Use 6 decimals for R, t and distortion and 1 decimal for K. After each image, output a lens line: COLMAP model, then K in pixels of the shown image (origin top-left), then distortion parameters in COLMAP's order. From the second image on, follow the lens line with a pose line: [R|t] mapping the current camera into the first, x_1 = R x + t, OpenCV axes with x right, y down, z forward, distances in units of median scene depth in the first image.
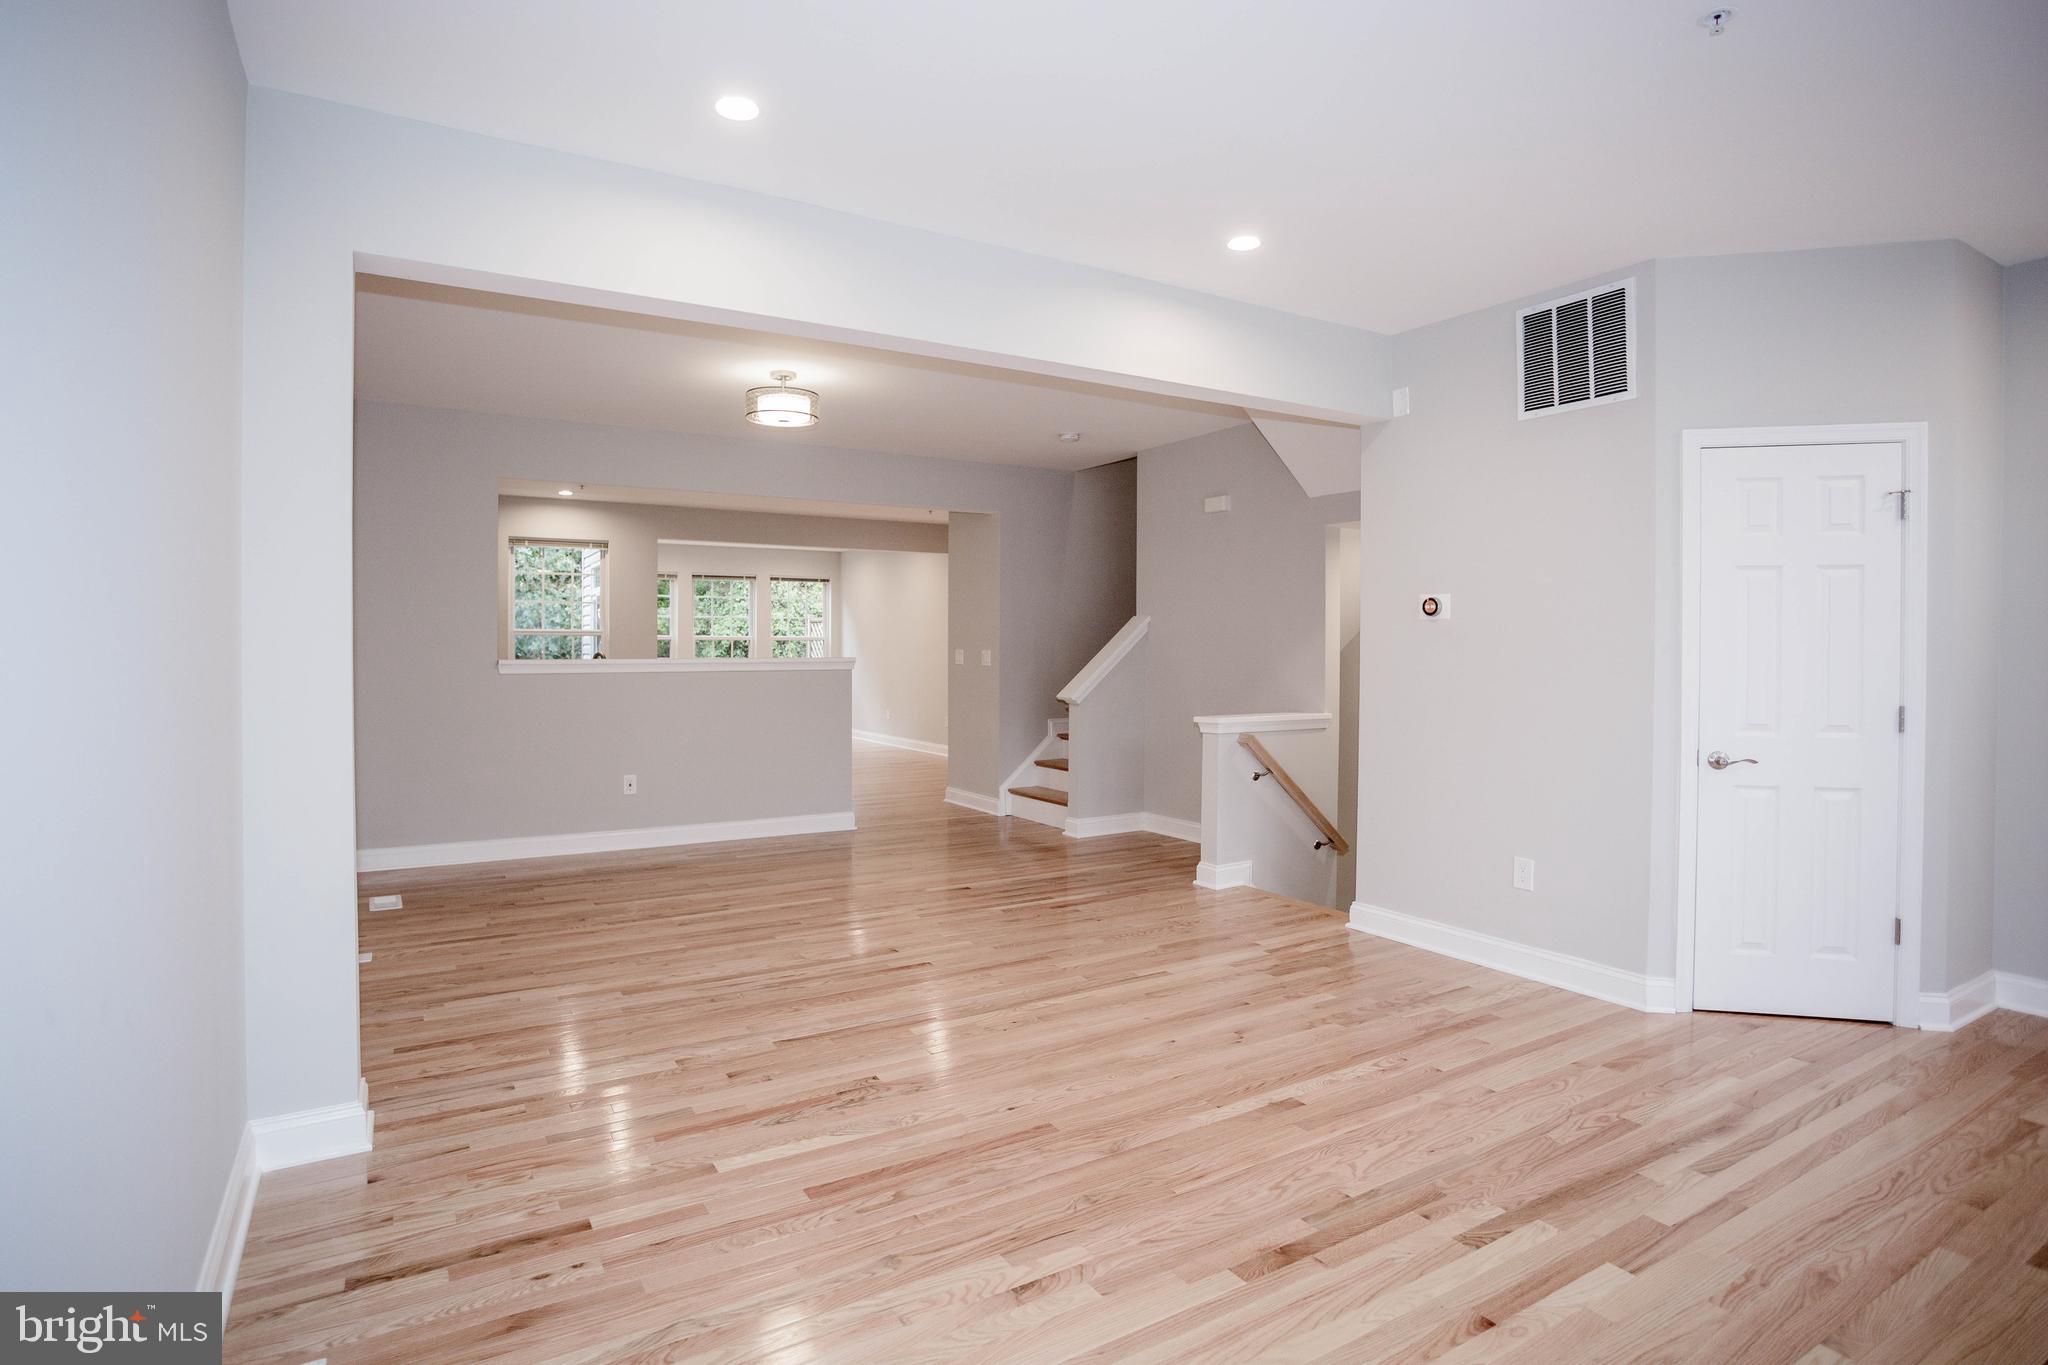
lens RADIAL K [[986.5, 0, 1024.3], [0, 986.5, 670.8], [0, 0, 1]] dist [-0.056439, 0.025536]
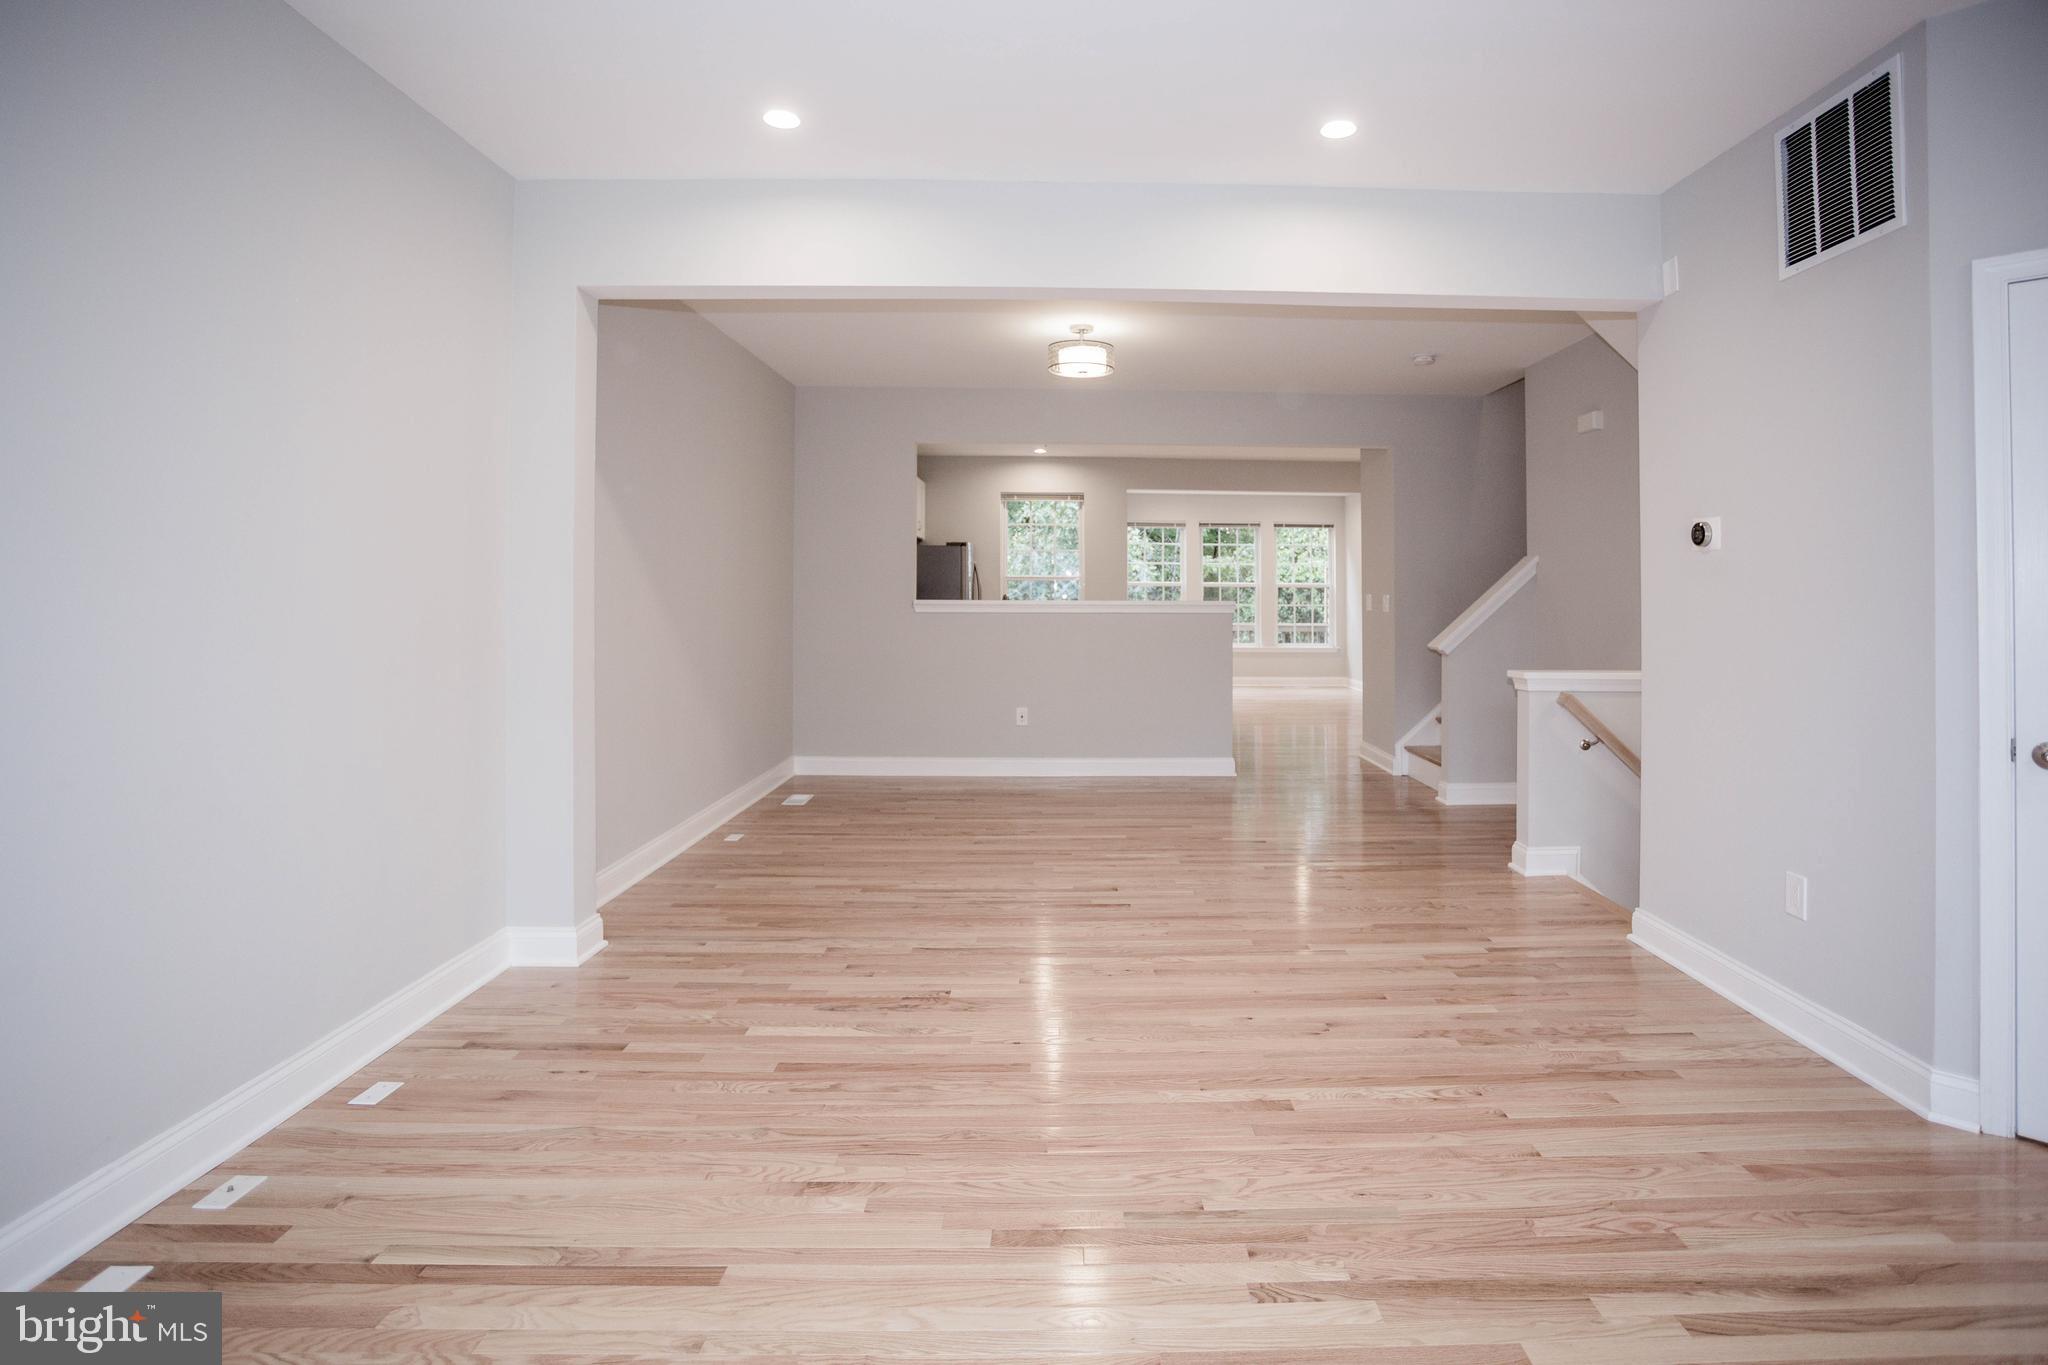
lens RADIAL K [[990.3, 0, 1029.6], [0, 990.3, 603.2], [0, 0, 1]] dist [-0.054612, 0.019930]
pose [[0.875370, 0.006450, -0.483410, 0.390413], [-0.013707, 0.999840, -0.011479, 0.006197], [0.483259, 0.016674, 0.875319, 0.094148]]
